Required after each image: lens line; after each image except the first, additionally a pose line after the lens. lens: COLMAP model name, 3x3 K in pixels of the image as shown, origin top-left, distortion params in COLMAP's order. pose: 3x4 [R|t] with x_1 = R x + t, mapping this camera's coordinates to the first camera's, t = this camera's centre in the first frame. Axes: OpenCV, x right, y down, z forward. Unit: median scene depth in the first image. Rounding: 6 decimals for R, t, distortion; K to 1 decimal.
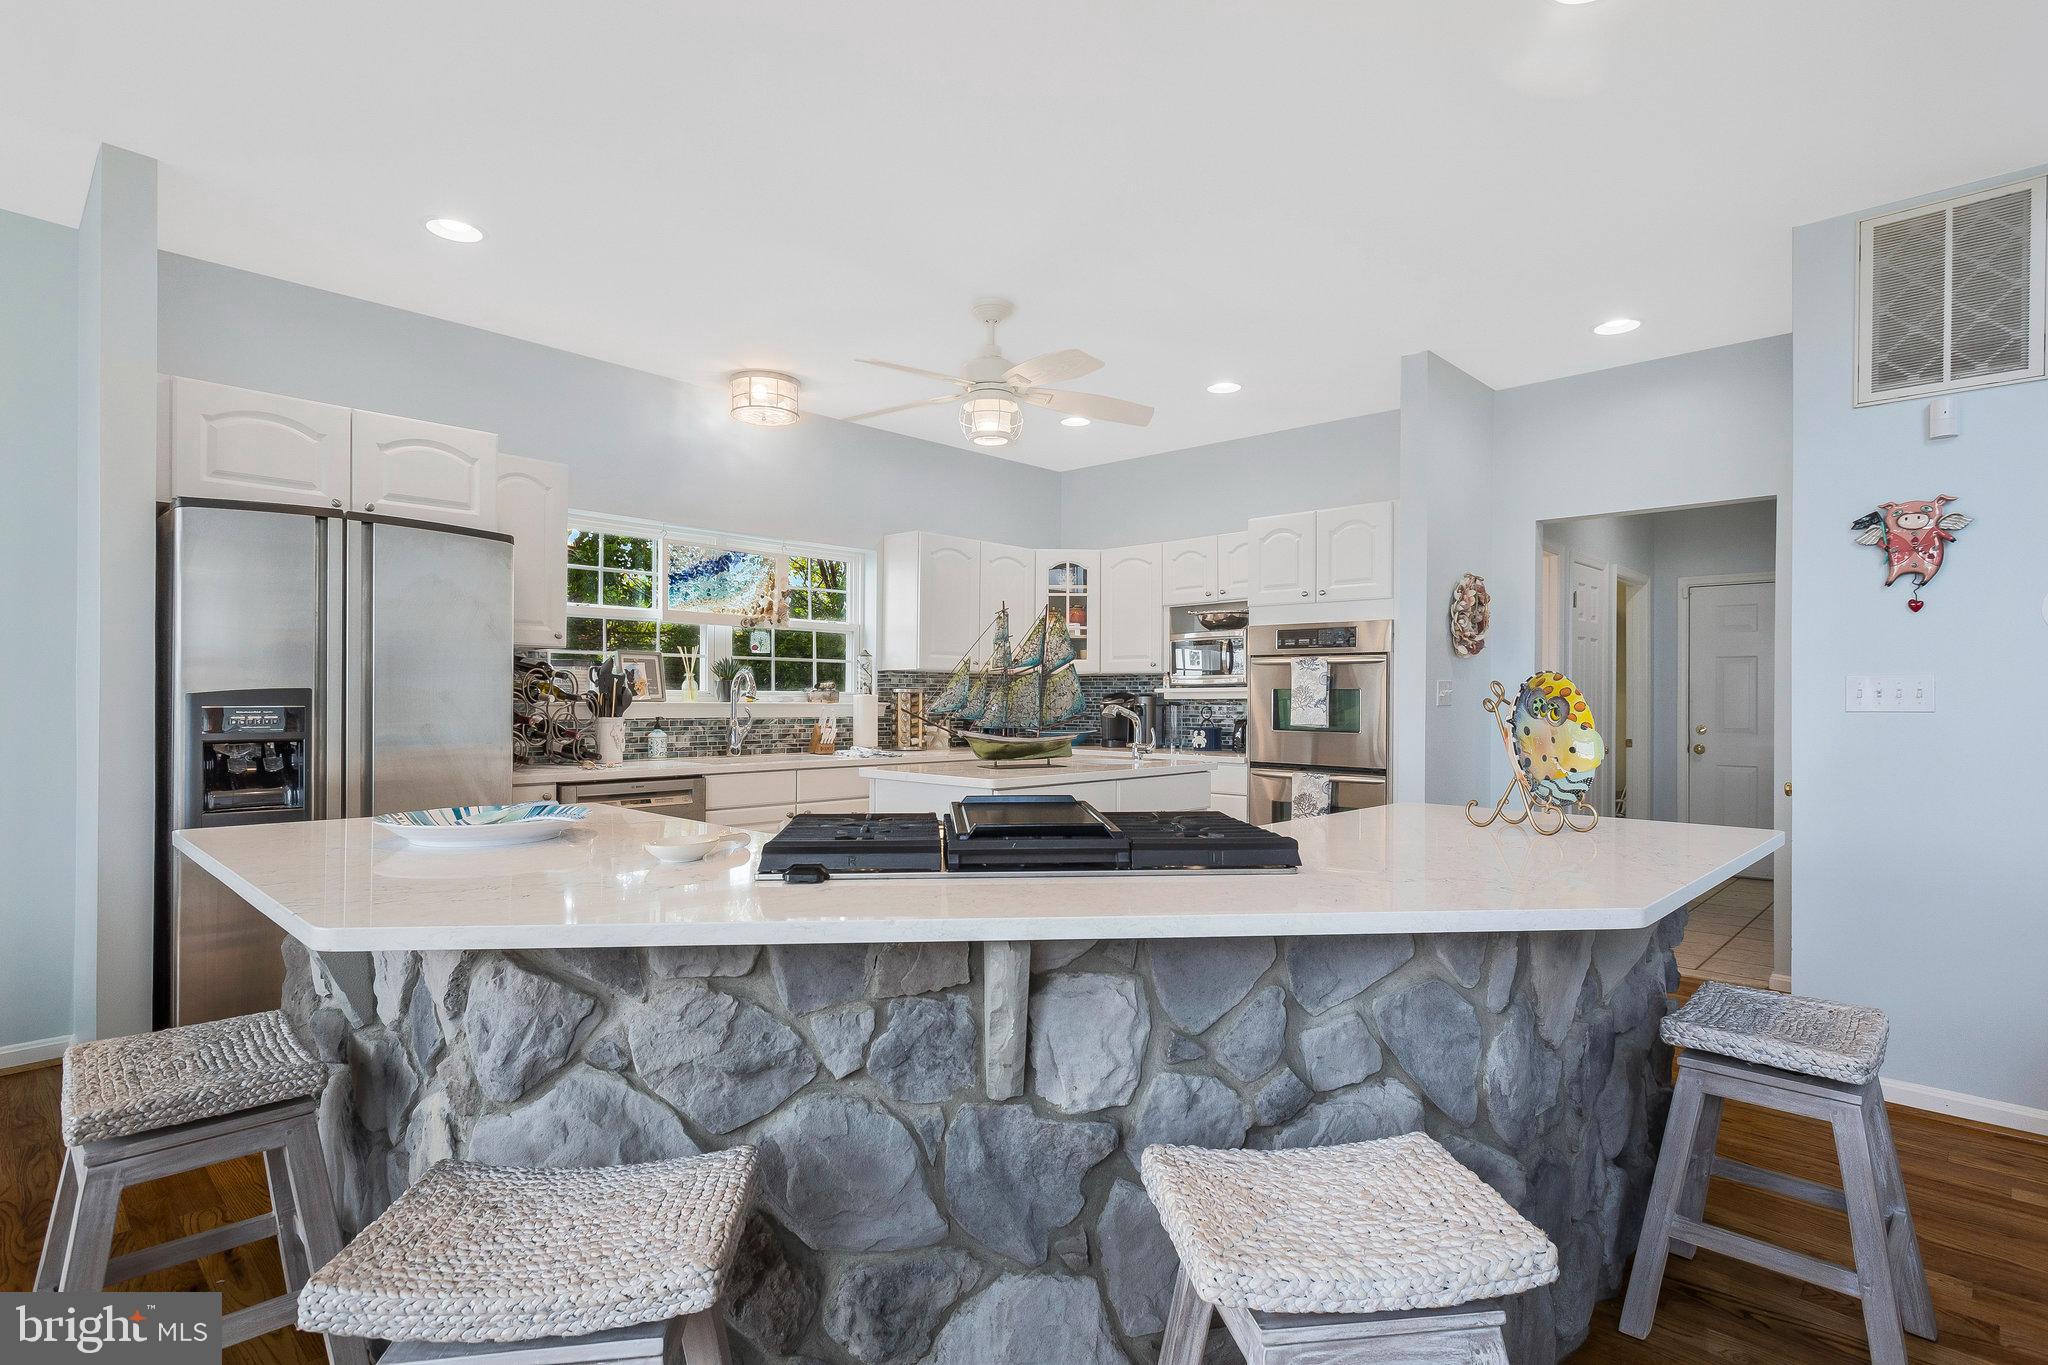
lens RADIAL K [[1009.5, 0, 1025.2], [0, 1009.5, 689.4], [0, 0, 1]] dist [0.009504, 0.000639]
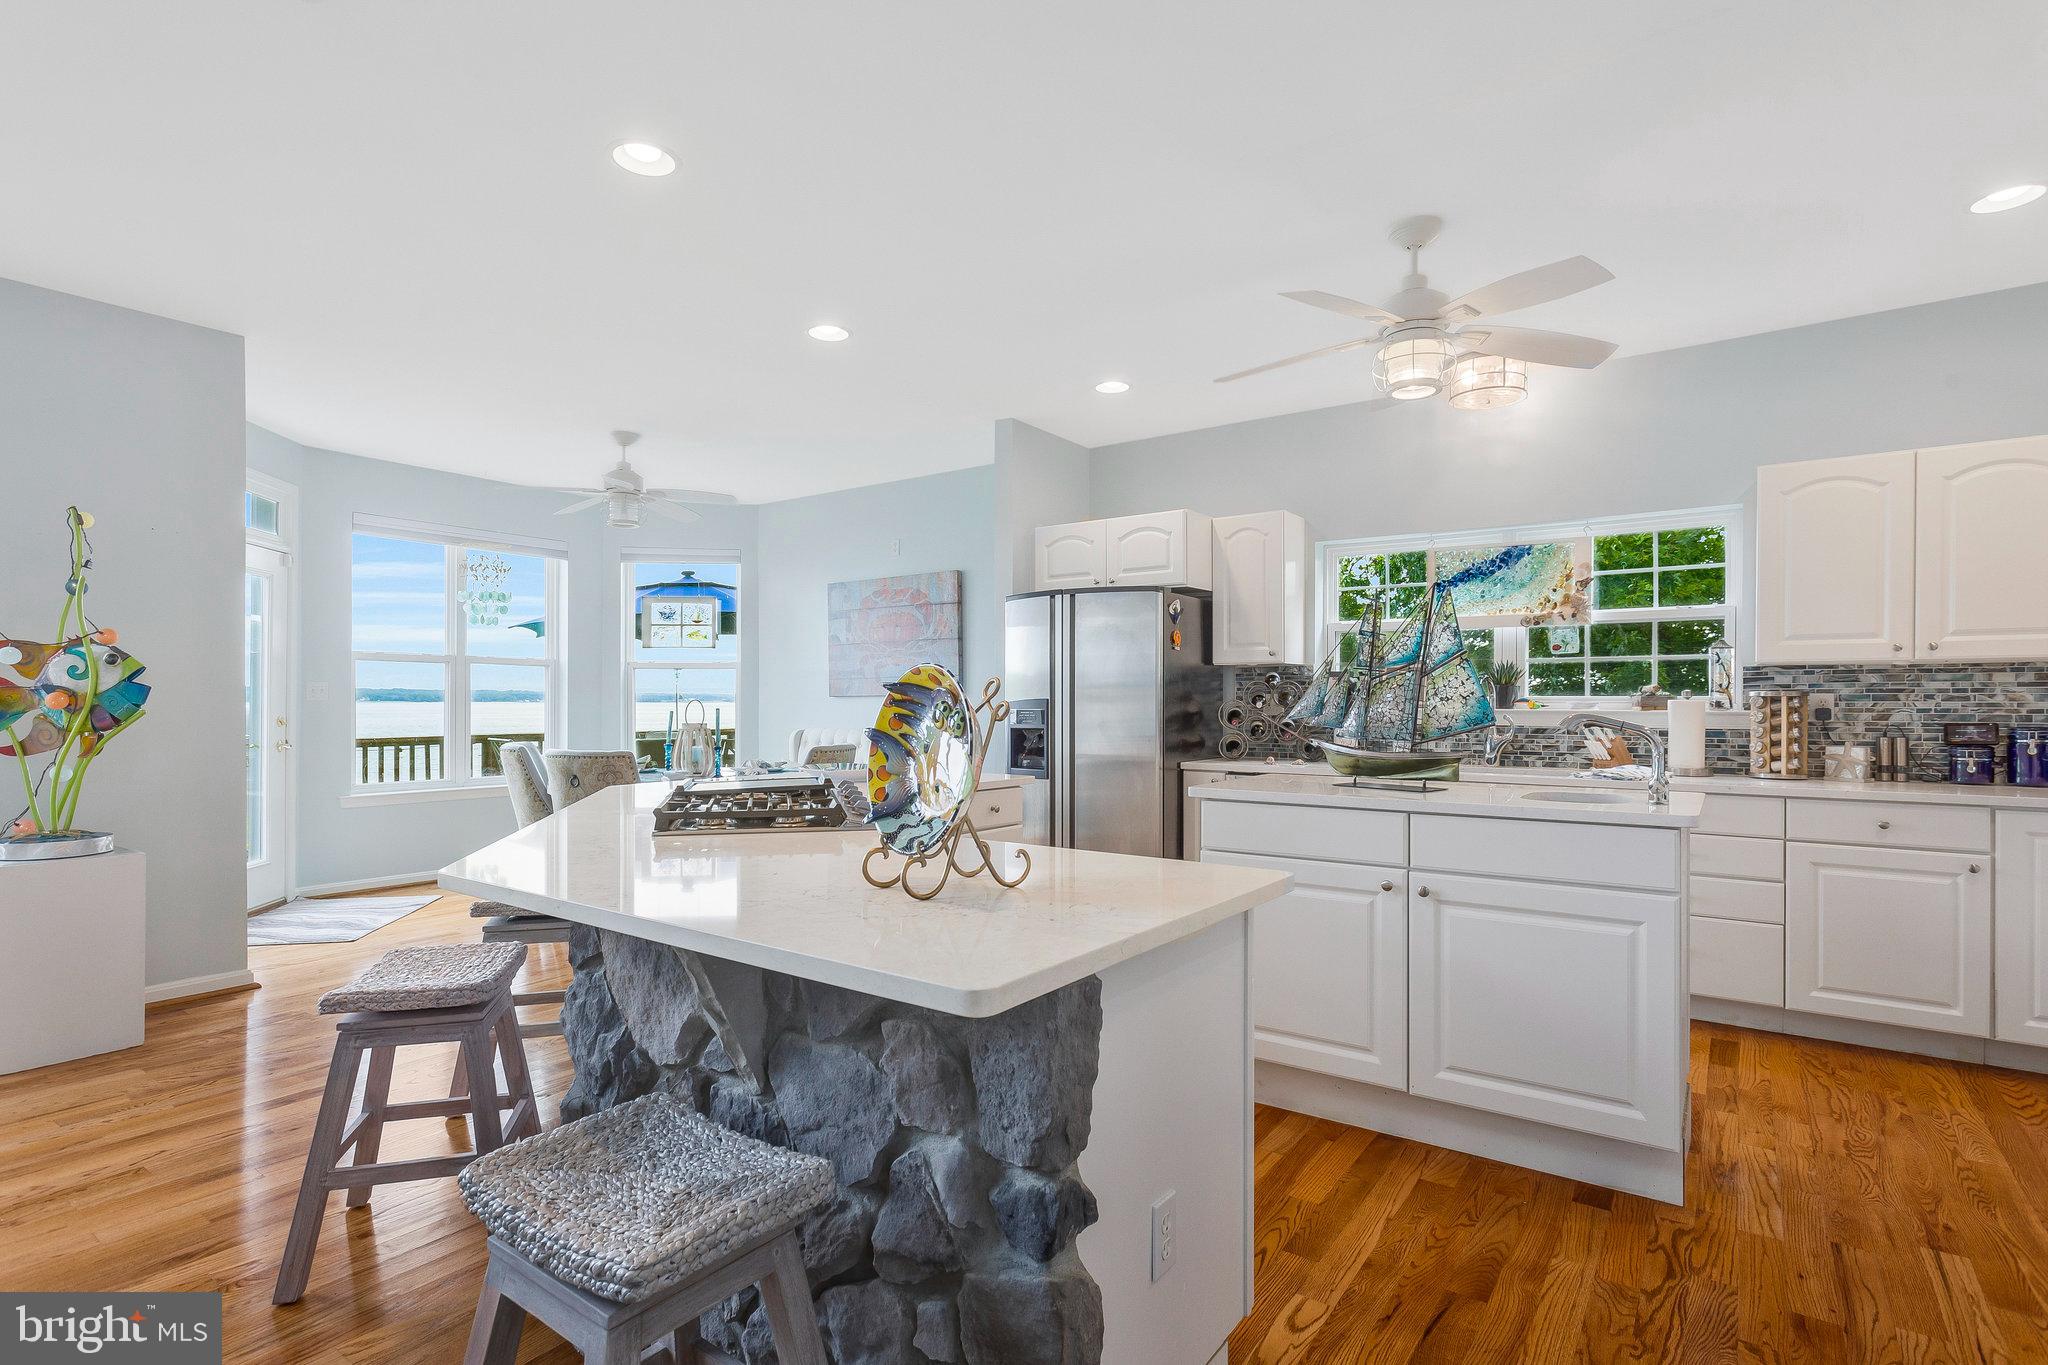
lens RADIAL K [[993.6, 0, 1016.5], [0, 993.6, 706.4], [0, 0, 1]] dist [0.002940, 0.001638]
pose [[0.155662, 0.001912, -0.987809, 0.618051], [0.007828, 0.999964, 0.003170, 0.004387], [0.987779, -0.008226, 0.155641, 0.469206]]
